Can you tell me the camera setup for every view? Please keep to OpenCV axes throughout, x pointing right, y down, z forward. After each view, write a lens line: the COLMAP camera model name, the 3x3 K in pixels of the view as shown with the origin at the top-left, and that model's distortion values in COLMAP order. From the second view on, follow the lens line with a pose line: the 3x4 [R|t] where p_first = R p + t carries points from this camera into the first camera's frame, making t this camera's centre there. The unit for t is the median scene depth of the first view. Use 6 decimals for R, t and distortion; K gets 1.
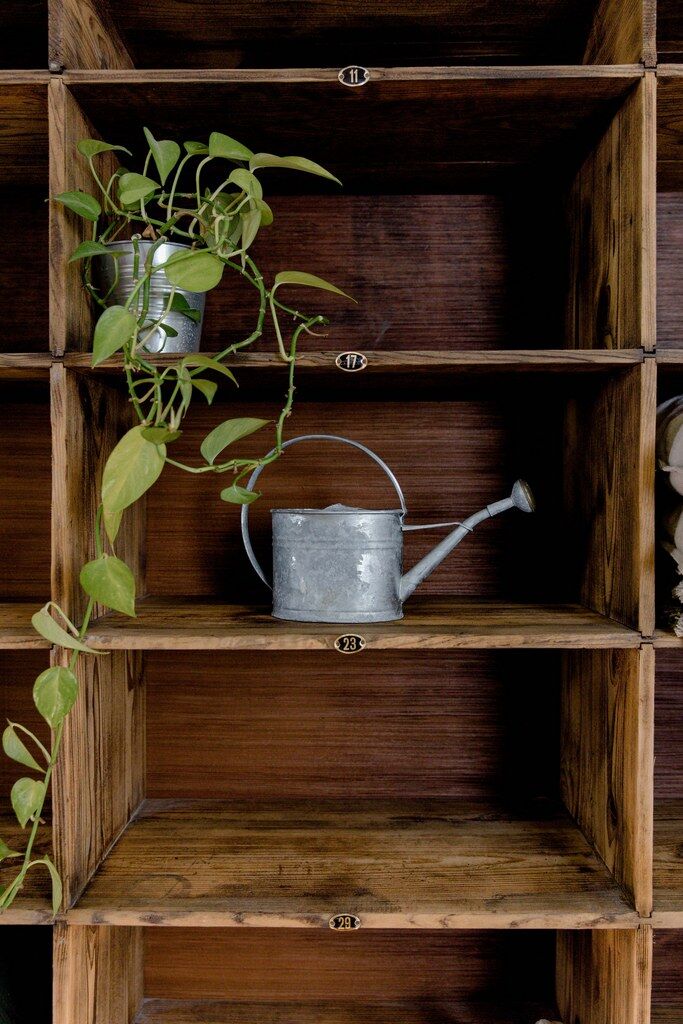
lens RADIAL K [[880.6, 0, 354.7], [0, 880.6, 502.7], [0, 0, 1]] dist [-0.004151, 0.008793]
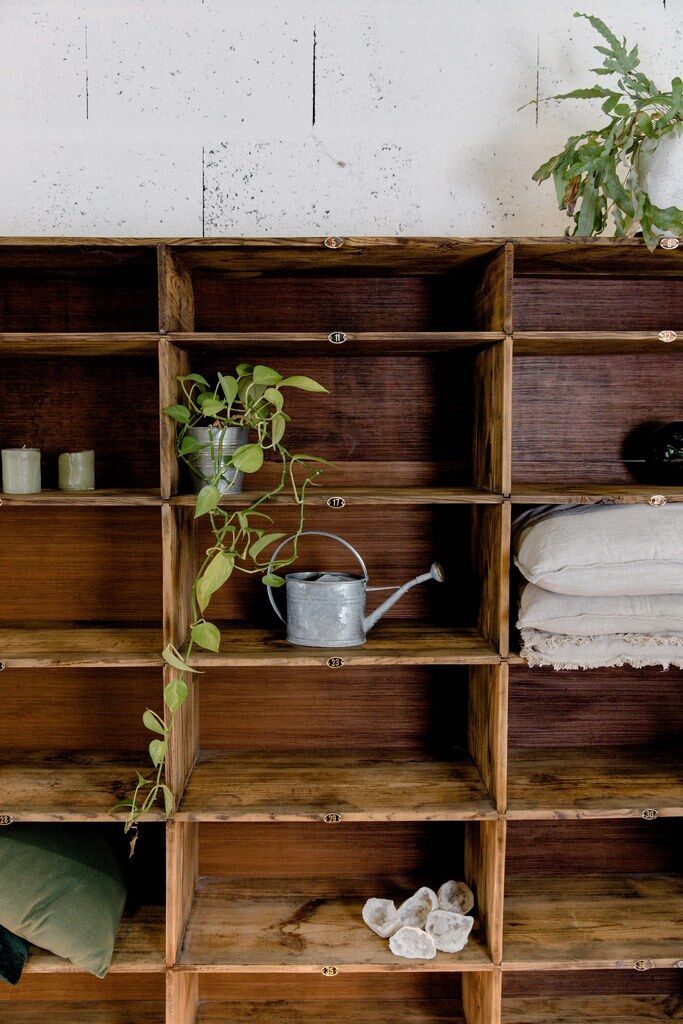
lens RADIAL K [[880.6, 0, 340.1], [0, 880.6, 506.4], [0, 0, 1]] dist [-0.004151, 0.008793]
pose [[0.999806, -0.002216, 0.019572, -0.029042], [0.001067, 0.998285, 0.058526, -0.246736], [-0.019668, -0.058493, 0.998094, -0.714187]]
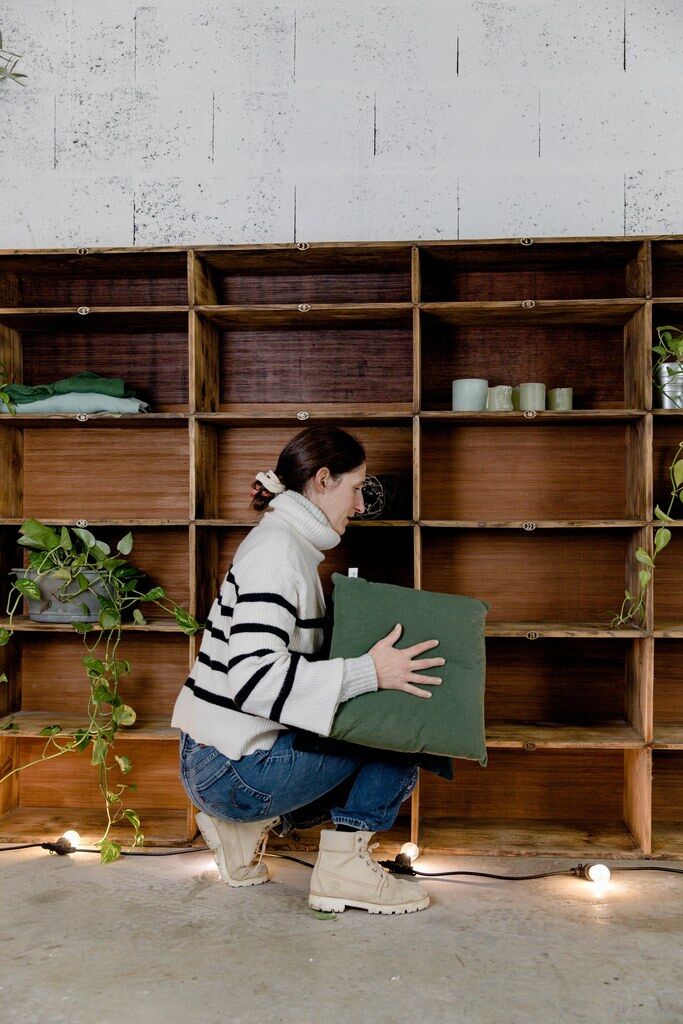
lens RADIAL K [[1115.1, 0, 349.3], [0, 1115.1, 517.6], [0, 0, 1]] dist [-0.006670, 0.000000]
pose [[0.996752, -0.003240, -0.080468, -0.918489], [0.001549, 0.999777, -0.021073, 0.203606], [0.080519, 0.020880, 0.996534, -2.201547]]
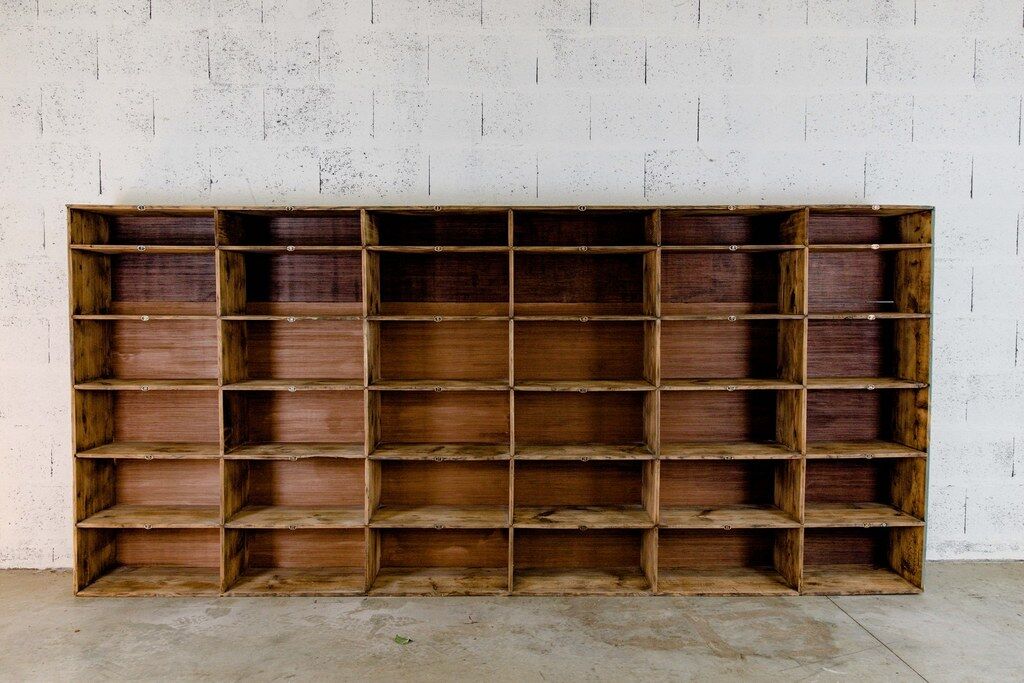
lens RADIAL K [[805.2, 0, 521.4], [0, 805.2, 343.3], [0, 0, 1]] dist [0.001110, -0.005898]
pose [[0.999959, -0.005109, 0.007521, -0.966895], [0.004849, 0.999406, 0.034111, -0.171702], [-0.007691, -0.034073, 0.999390, -2.598836]]
